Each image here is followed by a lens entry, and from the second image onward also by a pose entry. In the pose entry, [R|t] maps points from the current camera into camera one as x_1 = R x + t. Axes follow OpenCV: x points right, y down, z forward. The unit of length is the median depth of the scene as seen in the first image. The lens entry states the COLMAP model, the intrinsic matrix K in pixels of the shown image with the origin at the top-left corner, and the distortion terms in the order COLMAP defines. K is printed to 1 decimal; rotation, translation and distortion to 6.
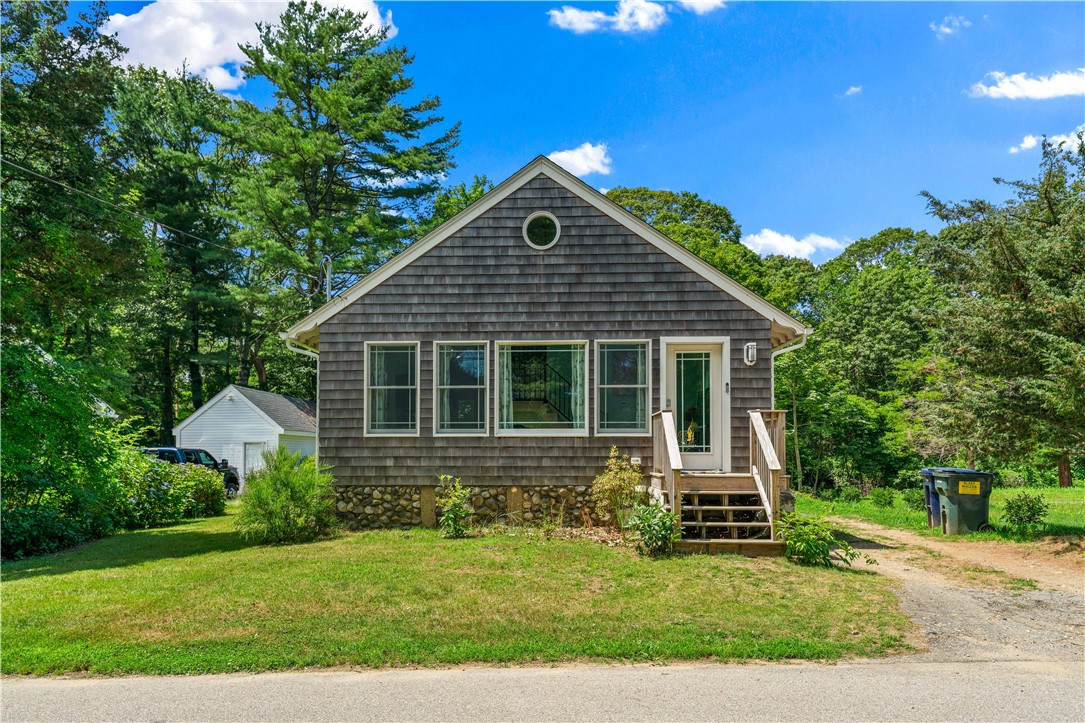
lens RADIAL K [[711.0, 0, 542.6], [0, 711.0, 401.3], [0, 0, 1]] dist [0.046917, -0.000243]
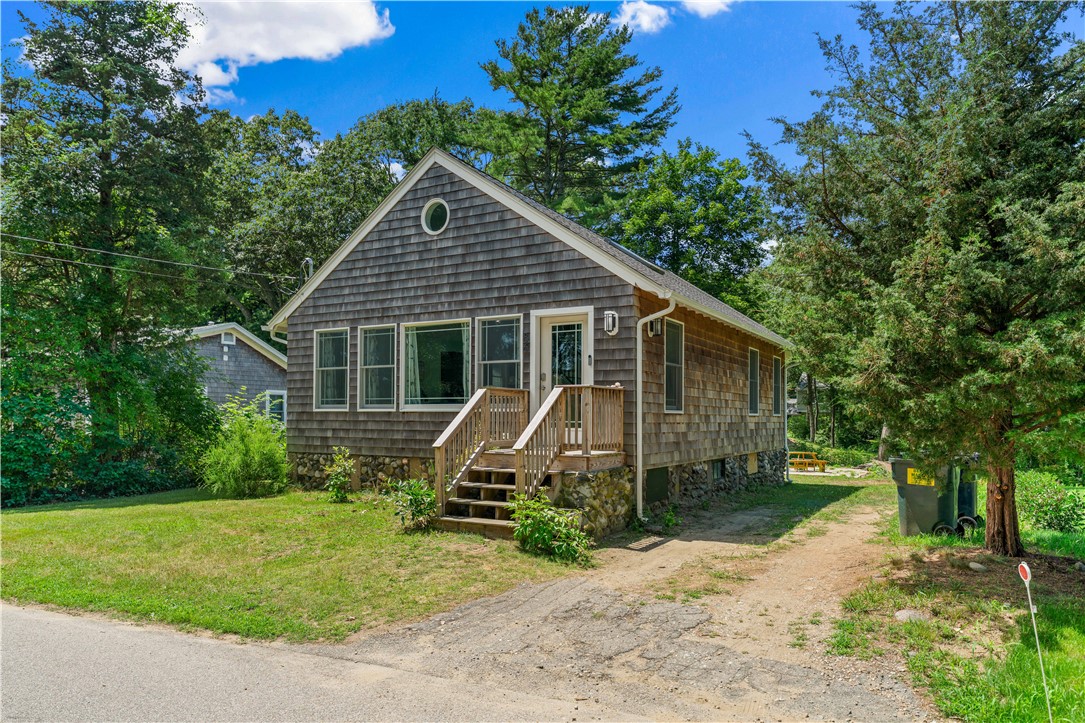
lens RADIAL K [[698.9, 0, 542.0], [0, 698.9, 370.2], [0, 0, 1]] dist [0.062895, -0.030016]
pose [[0.890414, -0.025012, -0.454463, 0.612895], [0.027677, 0.999617, -0.000789, -0.006791], [0.454309, -0.011875, 0.890765, 0.142801]]
